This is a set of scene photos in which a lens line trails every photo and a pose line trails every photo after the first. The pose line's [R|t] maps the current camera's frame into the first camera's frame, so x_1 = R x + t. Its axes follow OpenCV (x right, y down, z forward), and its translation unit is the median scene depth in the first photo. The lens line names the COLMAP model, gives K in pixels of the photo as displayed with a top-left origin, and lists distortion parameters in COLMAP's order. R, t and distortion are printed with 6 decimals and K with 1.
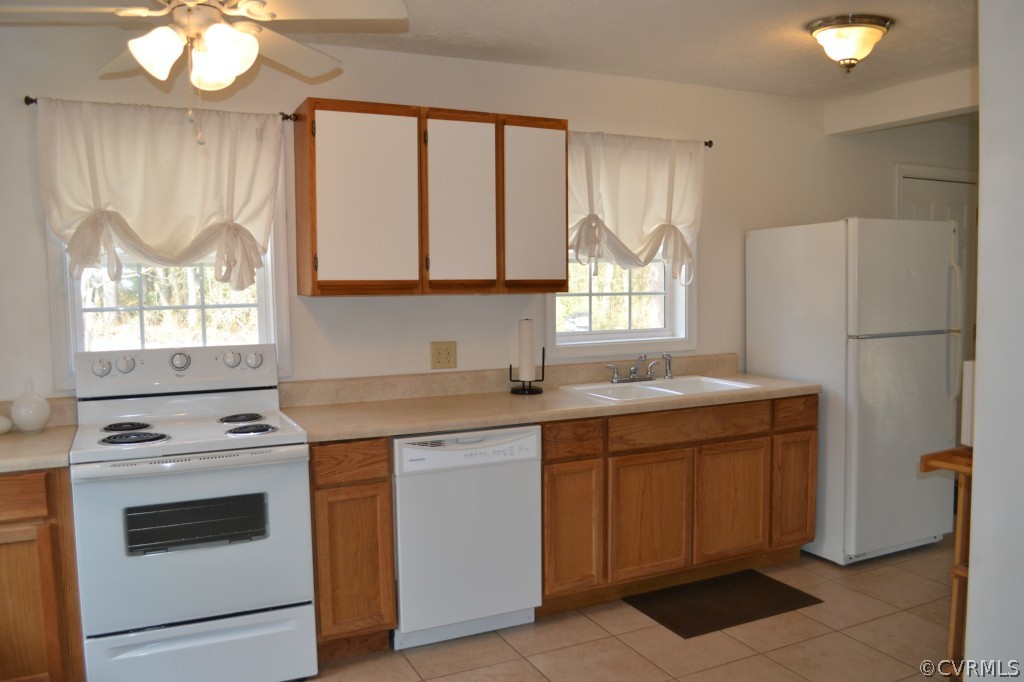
lens RADIAL K [[825.4, 0, 511.5], [0, 825.4, 342.9], [0, 0, 1]] dist [-0.068282, 0.002208]
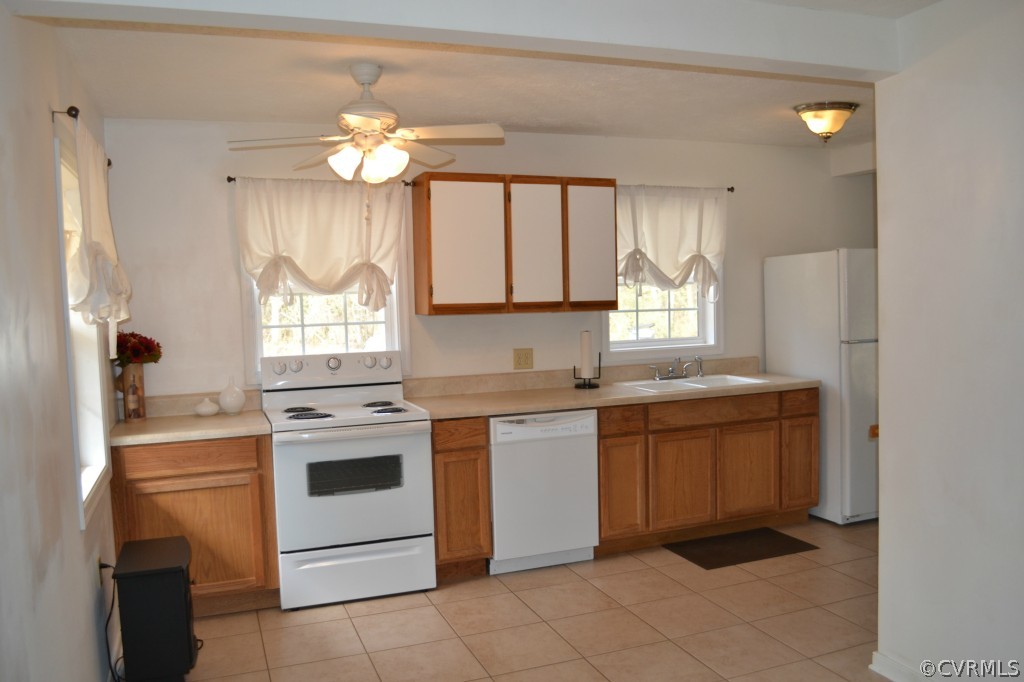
lens RADIAL K [[825.4, 0, 504.7], [0, 825.4, 342.1], [0, 0, 1]] dist [-0.068282, 0.002208]
pose [[0.996186, -0.008804, -0.086813, 0.003380], [0.007374, 0.999832, -0.016785, 0.011808], [0.086946, 0.016081, 0.996083, -0.358586]]
